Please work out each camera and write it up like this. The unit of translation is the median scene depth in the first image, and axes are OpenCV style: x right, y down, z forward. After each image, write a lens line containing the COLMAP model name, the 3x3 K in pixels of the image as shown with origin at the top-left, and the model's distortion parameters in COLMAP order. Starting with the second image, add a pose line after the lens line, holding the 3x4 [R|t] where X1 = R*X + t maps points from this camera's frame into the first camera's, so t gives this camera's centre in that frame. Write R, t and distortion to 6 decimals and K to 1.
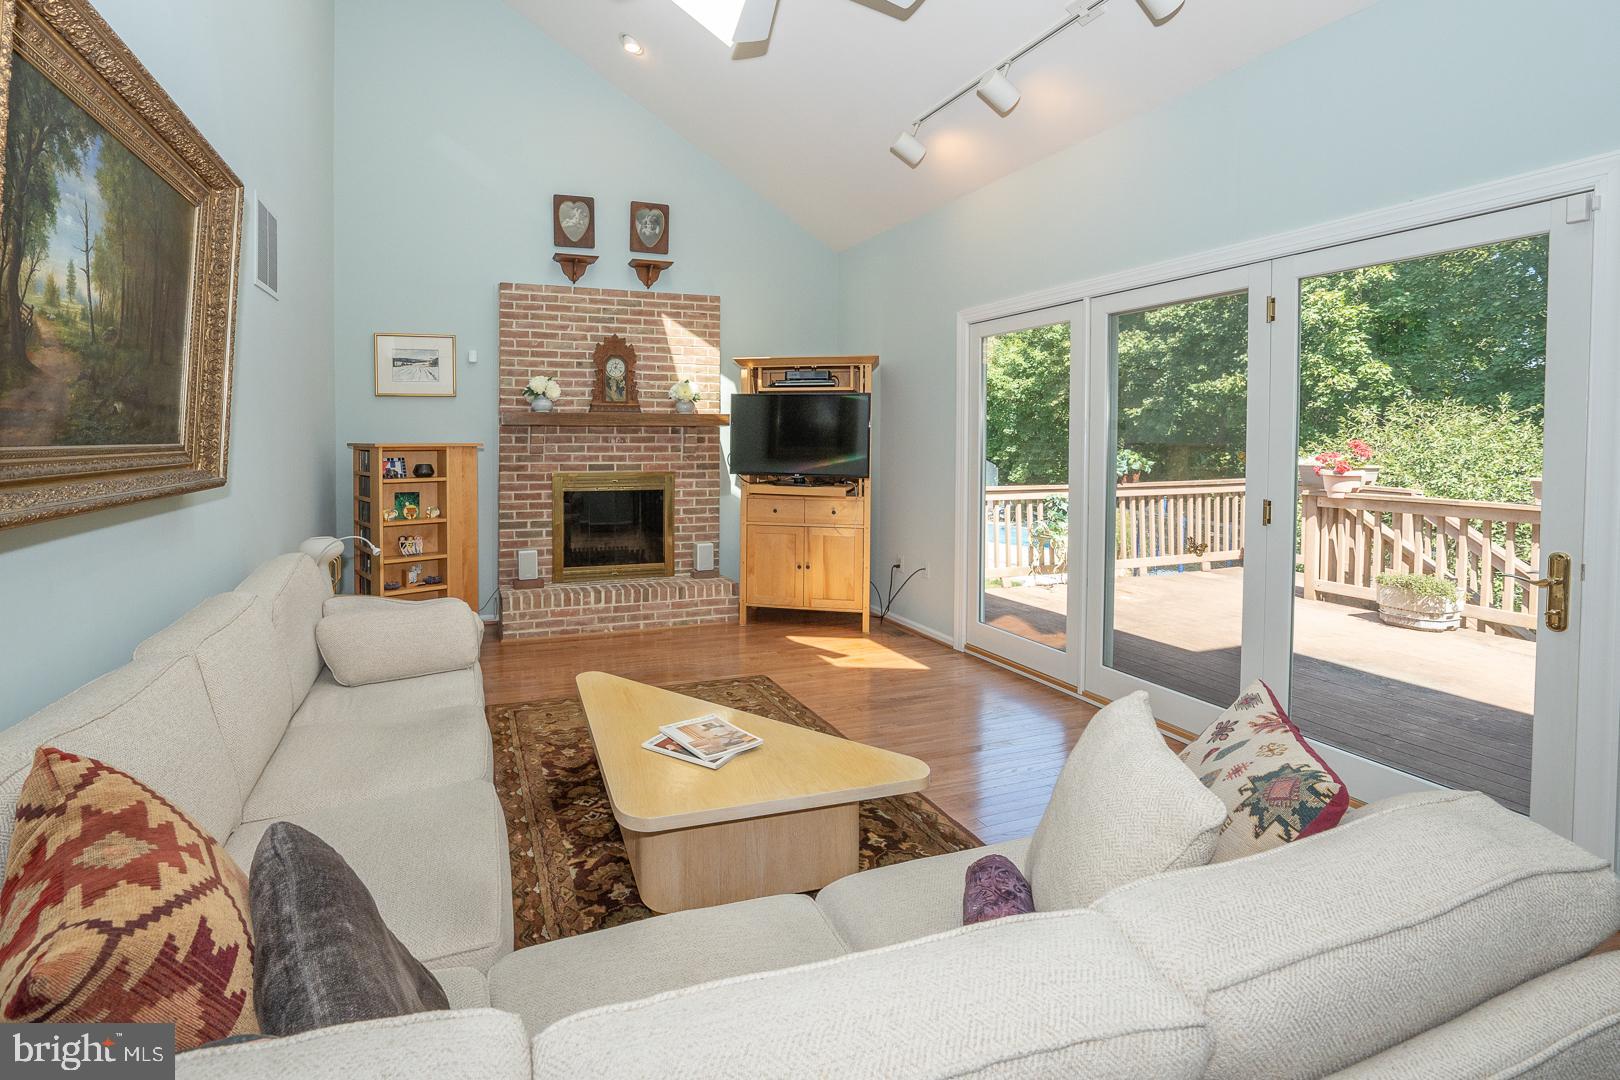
lens RADIAL K [[734.5, 0, 692.7], [0, 734.5, 454.8], [0, 0, 1]] dist [-0.013298, 0.000069]
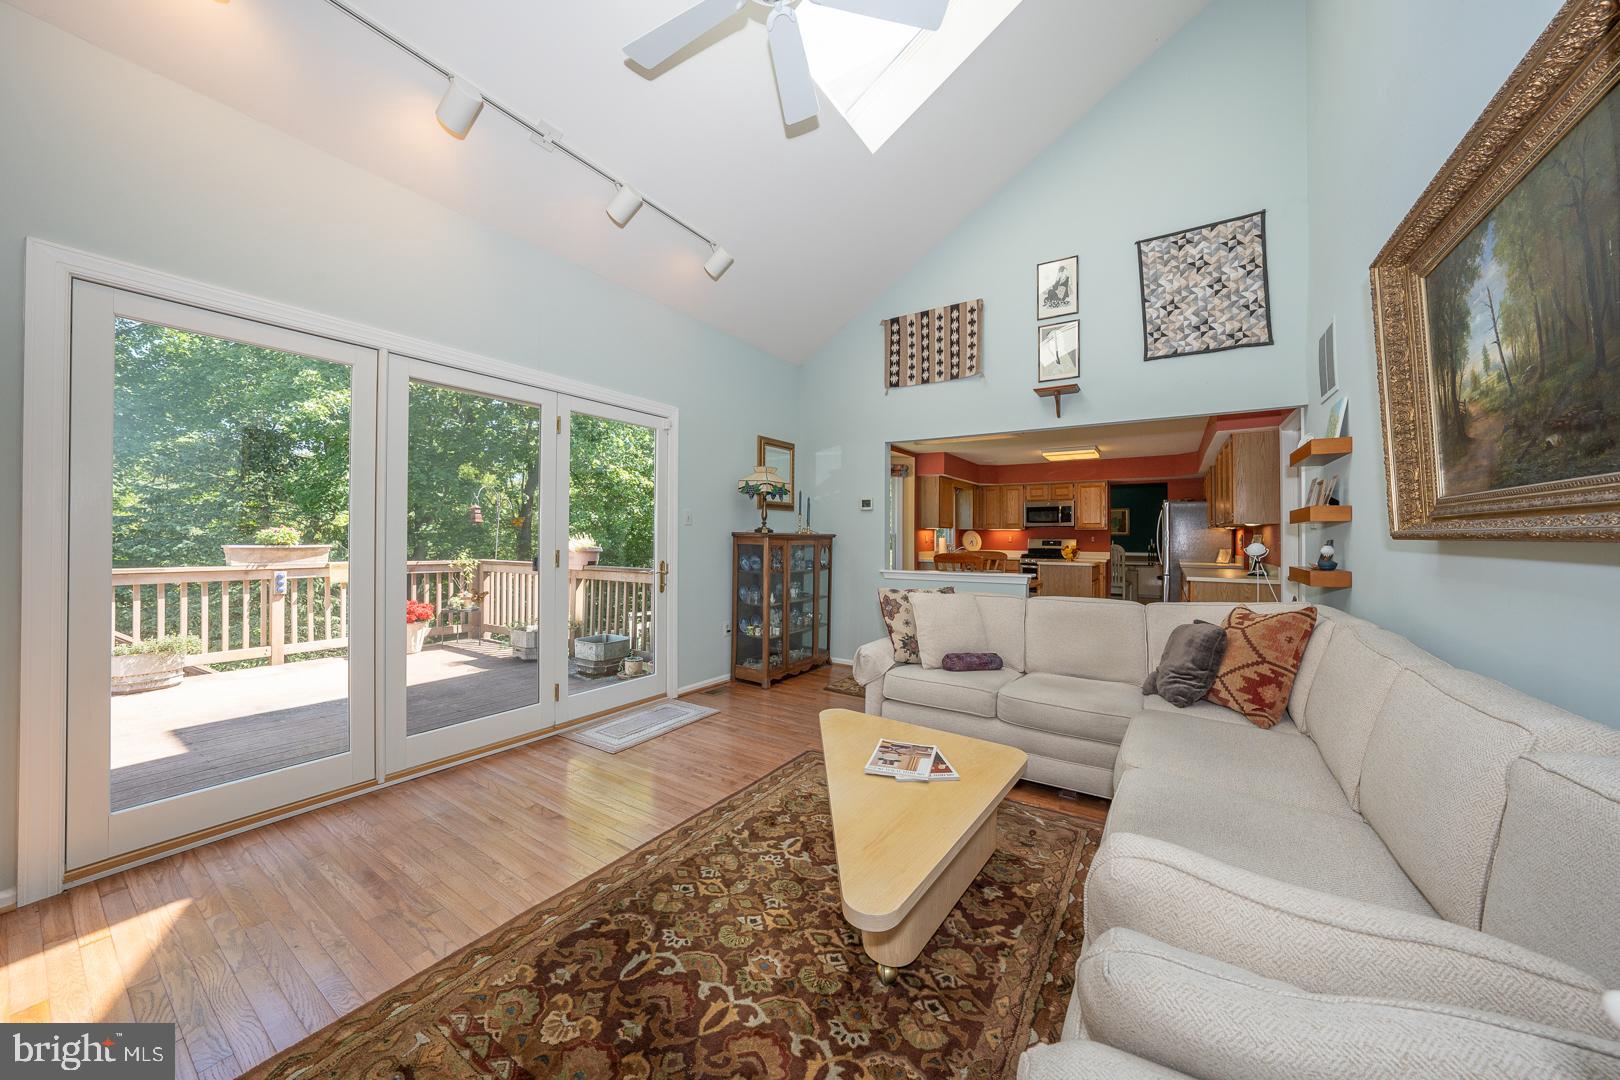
lens RADIAL K [[556.8, 0, 807.4], [0, 556.8, 535.5], [0, 0, 1]] dist [-0.025295, 0.005445]
pose [[-0.633325, -0.000712, 0.773885, -0.246860], [0.012105, 0.999868, 0.010826, 0.012698], [-0.773791, 0.016225, -0.633233, 0.745940]]
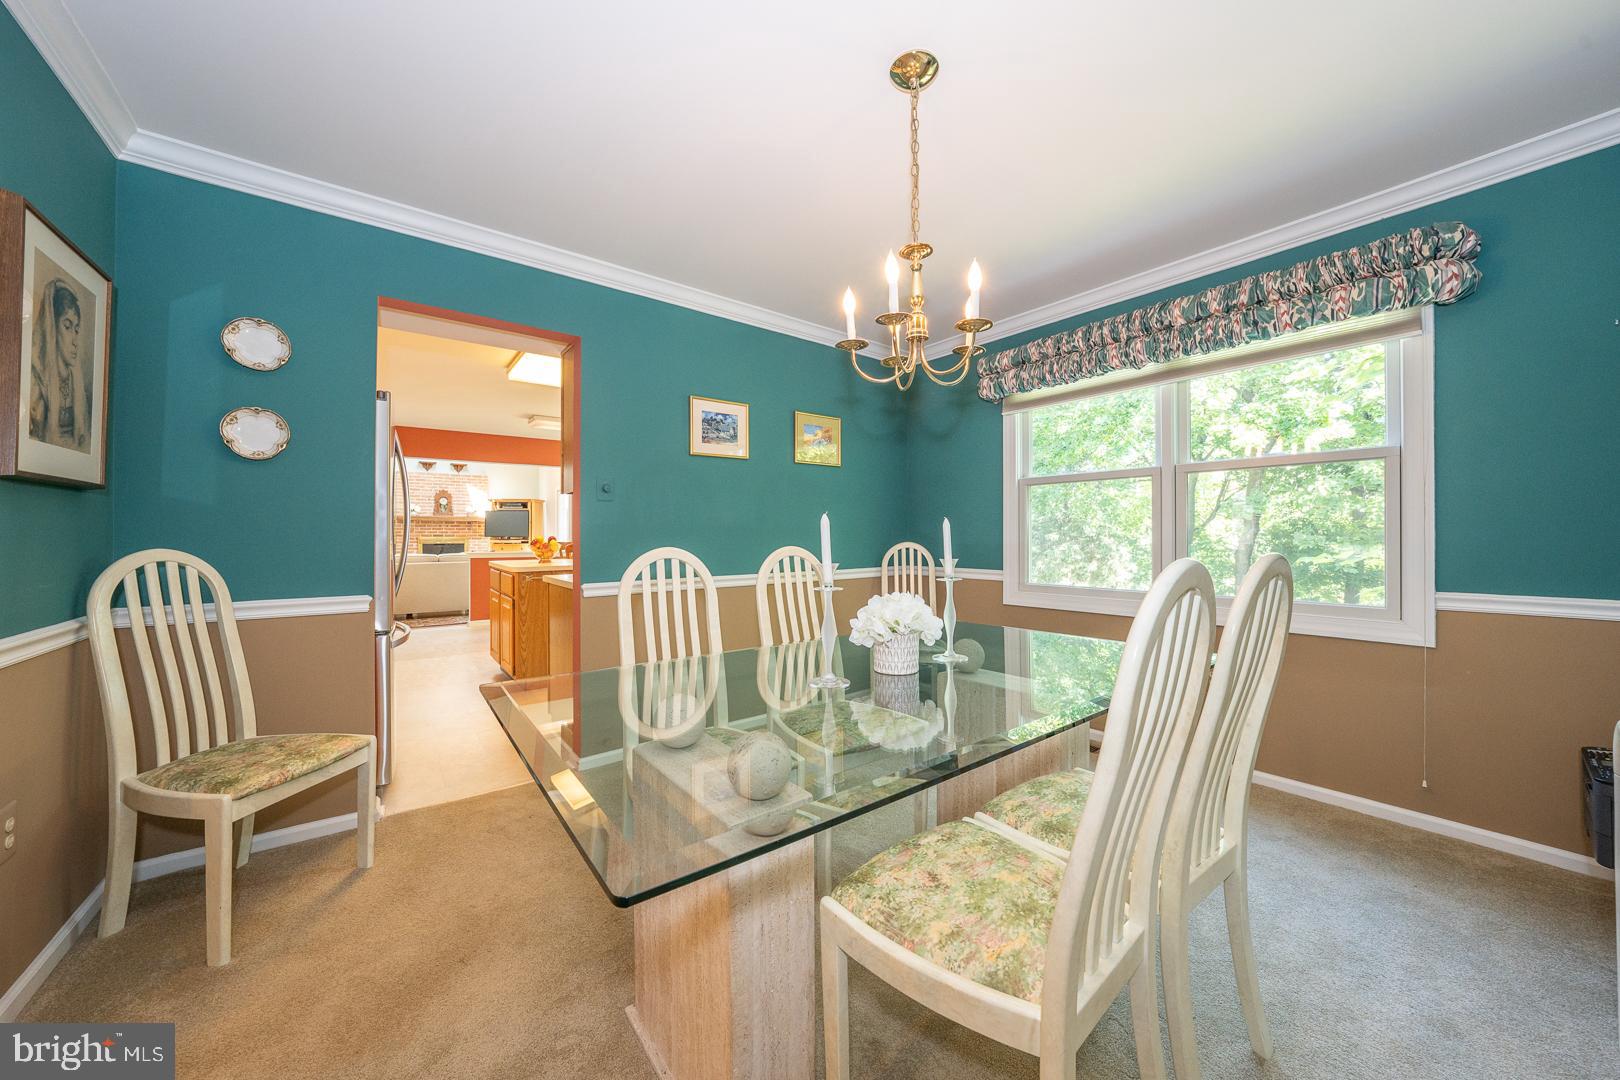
lens RADIAL K [[556.8, 0, 815.4], [0, 556.8, 535.8], [0, 0, 1]] dist [-0.025295, 0.005445]
pose [[0.933513, -0.002870, 0.358532, 0.497295], [0.010531, 0.999756, -0.019418, 0.079044], [-0.358389, 0.021903, 0.933315, -1.594556]]
